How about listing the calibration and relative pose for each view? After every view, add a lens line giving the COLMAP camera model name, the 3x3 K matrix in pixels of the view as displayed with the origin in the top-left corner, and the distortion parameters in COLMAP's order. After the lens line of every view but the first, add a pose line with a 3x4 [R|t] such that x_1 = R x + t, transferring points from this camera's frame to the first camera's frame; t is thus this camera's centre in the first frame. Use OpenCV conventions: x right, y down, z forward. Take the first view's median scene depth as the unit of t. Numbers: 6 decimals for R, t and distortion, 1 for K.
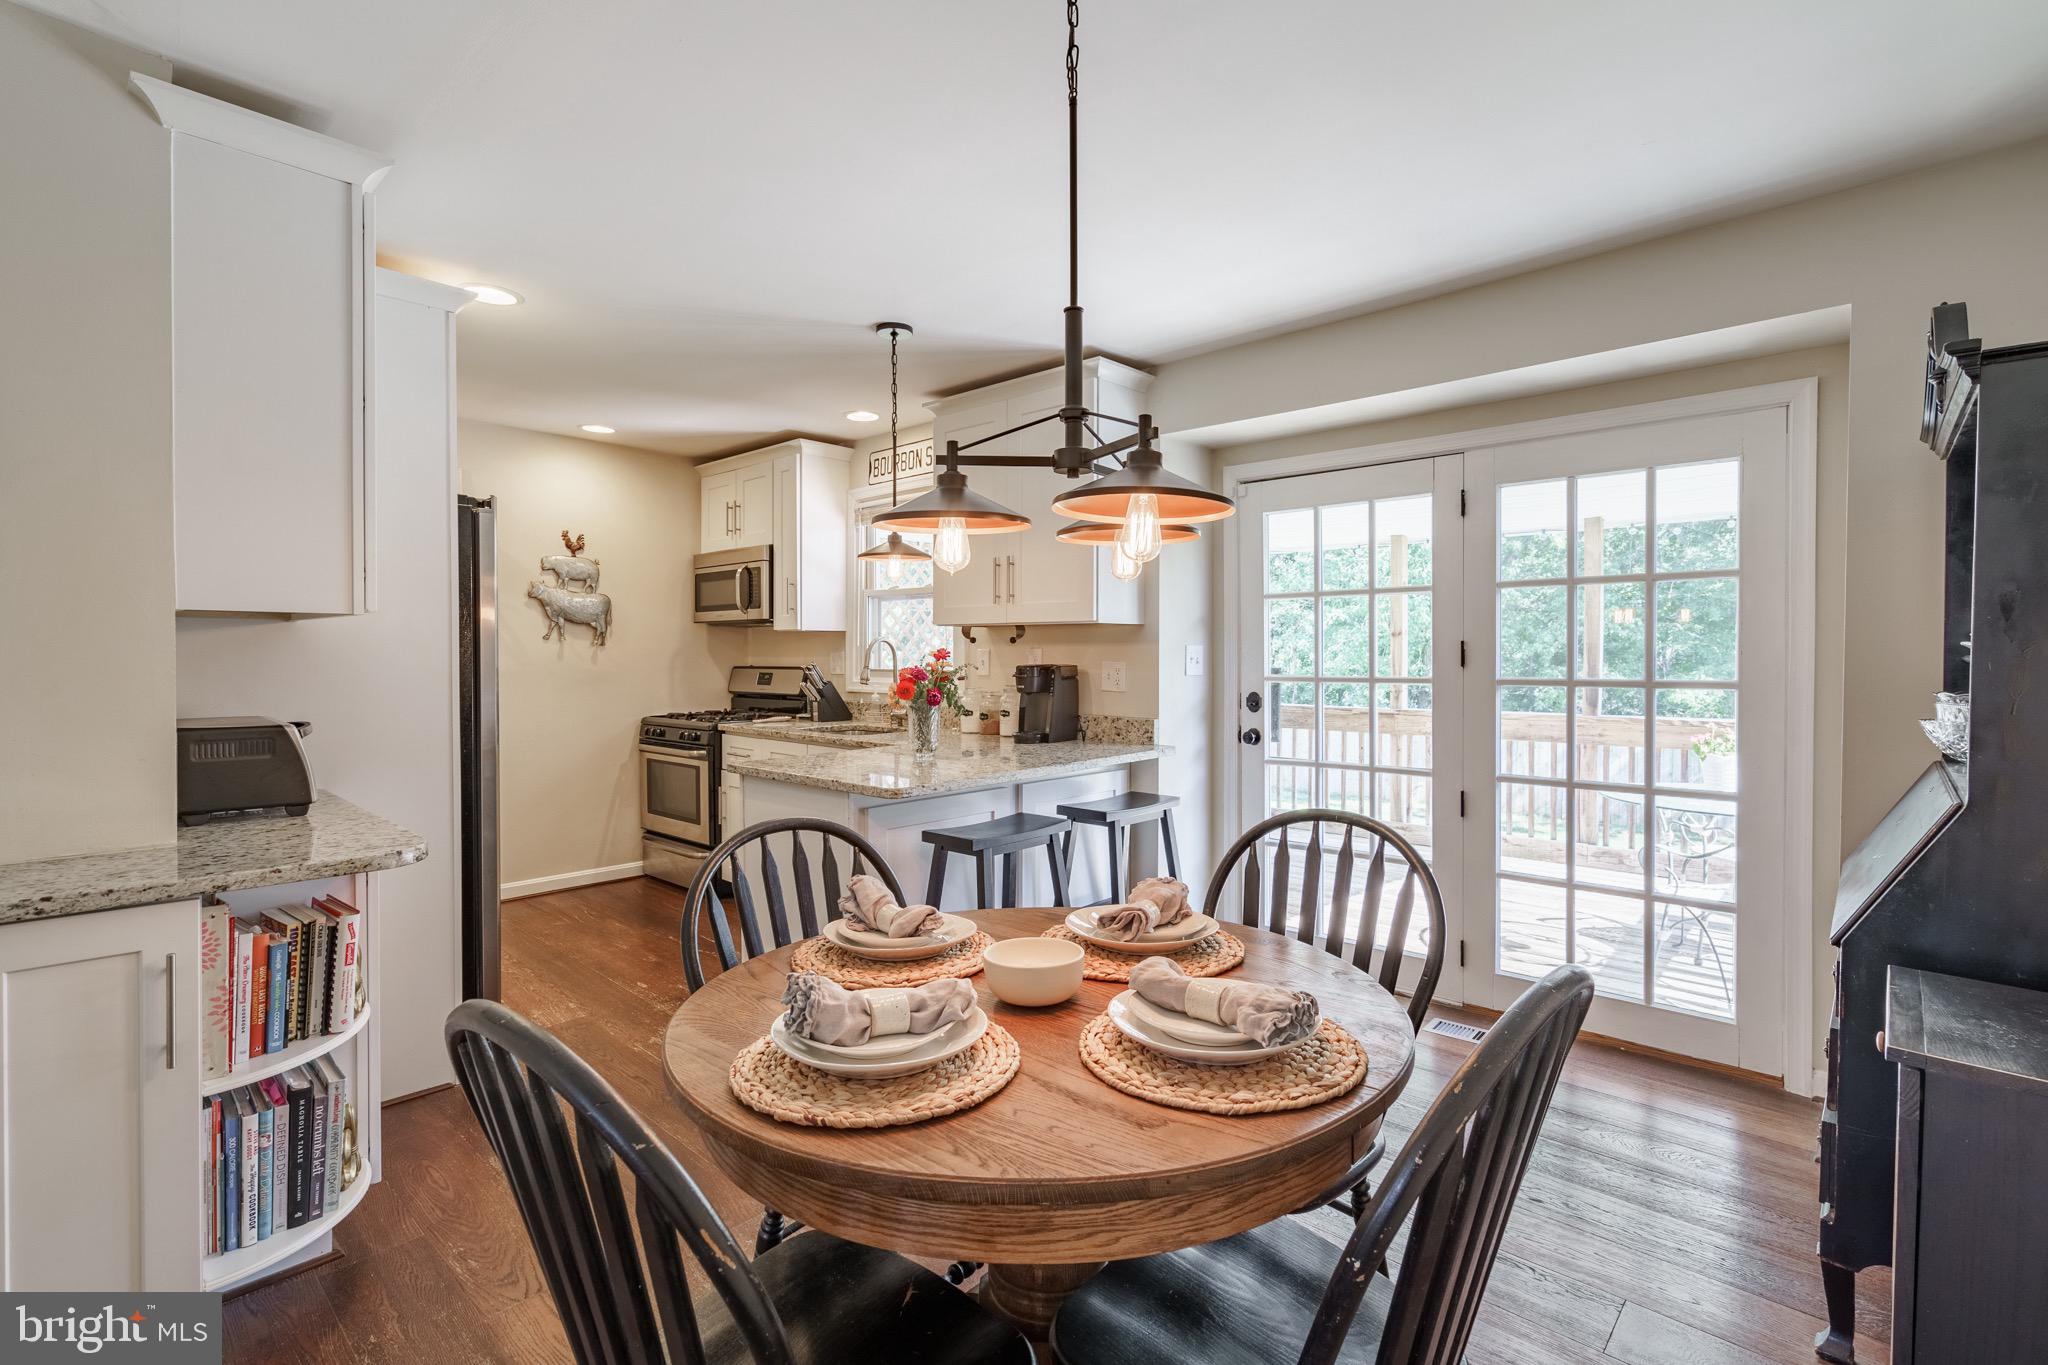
lens RADIAL K [[931.1, 0, 1016.0], [0, 931.1, 664.5], [0, 0, 1]] dist [0.001341, 0.000188]
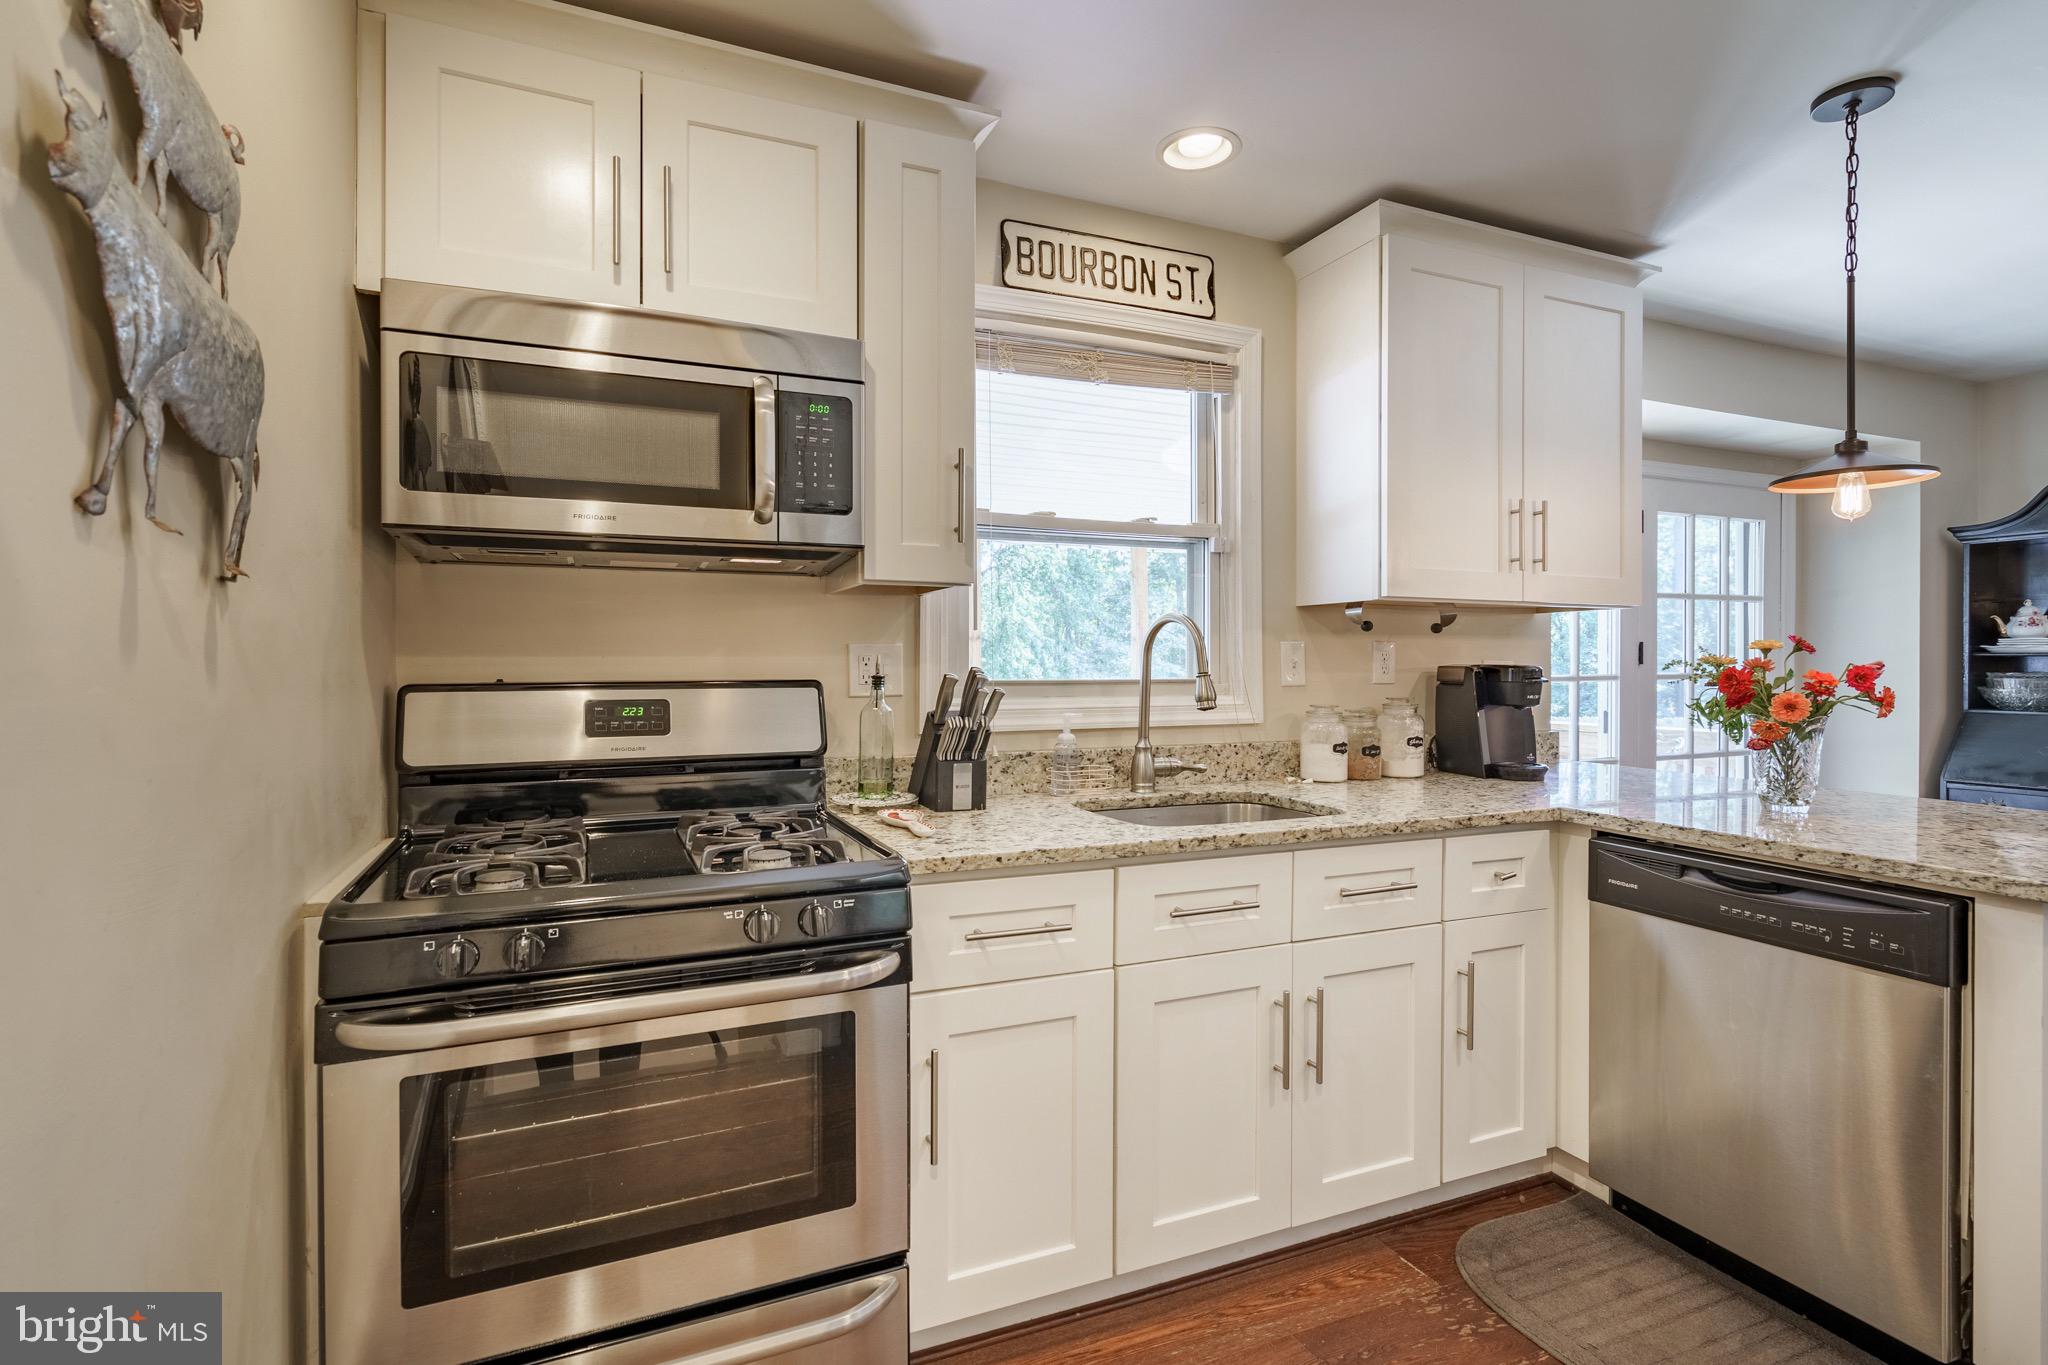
lens RADIAL K [[931.1, 0, 1016.0], [0, 931.1, 664.5], [0, 0, 1]] dist [0.001341, 0.000188]
pose [[0.410493, -0.000920, 0.911863, -0.493684], [0.011818, 0.999921, -0.004312, -0.001110], [-0.911787, 0.012546, 0.410471, 0.686457]]
